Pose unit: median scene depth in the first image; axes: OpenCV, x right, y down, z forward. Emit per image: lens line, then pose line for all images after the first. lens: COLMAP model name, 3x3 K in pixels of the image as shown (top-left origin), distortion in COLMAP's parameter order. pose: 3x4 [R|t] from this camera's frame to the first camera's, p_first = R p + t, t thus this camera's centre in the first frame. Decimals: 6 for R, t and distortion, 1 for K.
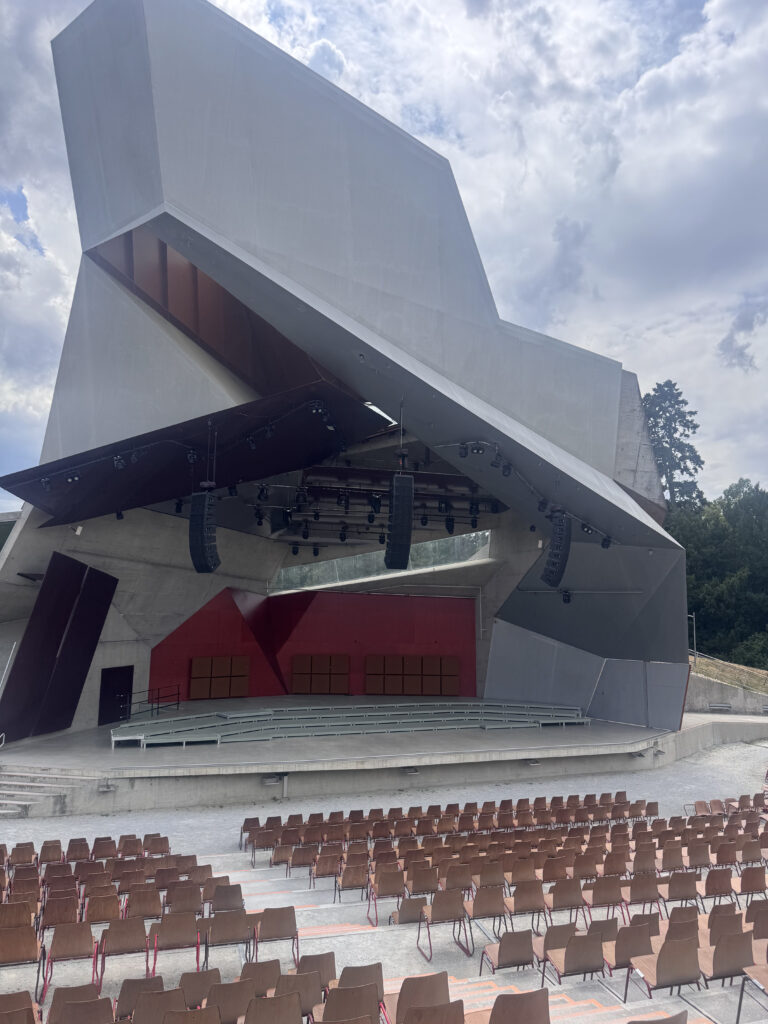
lens RADIAL K [[719.4, 0, 379.4], [0, 719.4, 513.9], [0, 0, 1]] dist [0.036127, -0.029217]
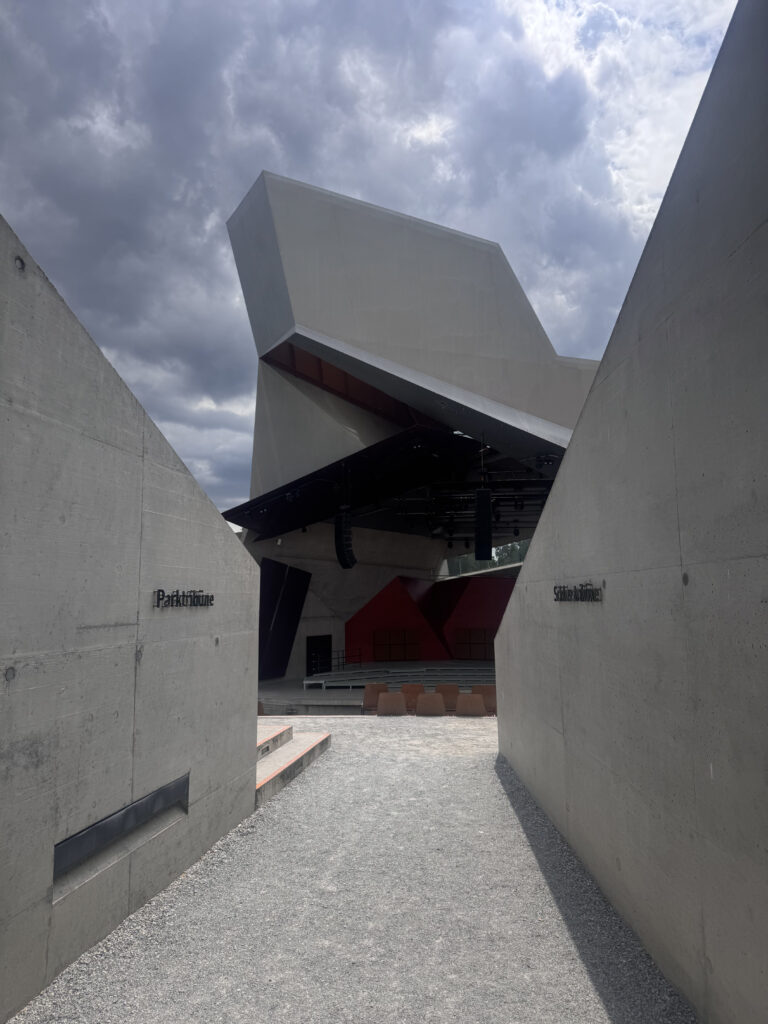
lens RADIAL K [[719.4, 0, 376.0], [0, 719.4, 512.9], [0, 0, 1]] dist [0.036127, -0.029217]
pose [[0.927474, -0.067321, -0.367777, 0.289200], [0.076821, 0.996982, 0.011235, -0.034455], [0.365911, -0.038673, 0.929846, -0.262632]]
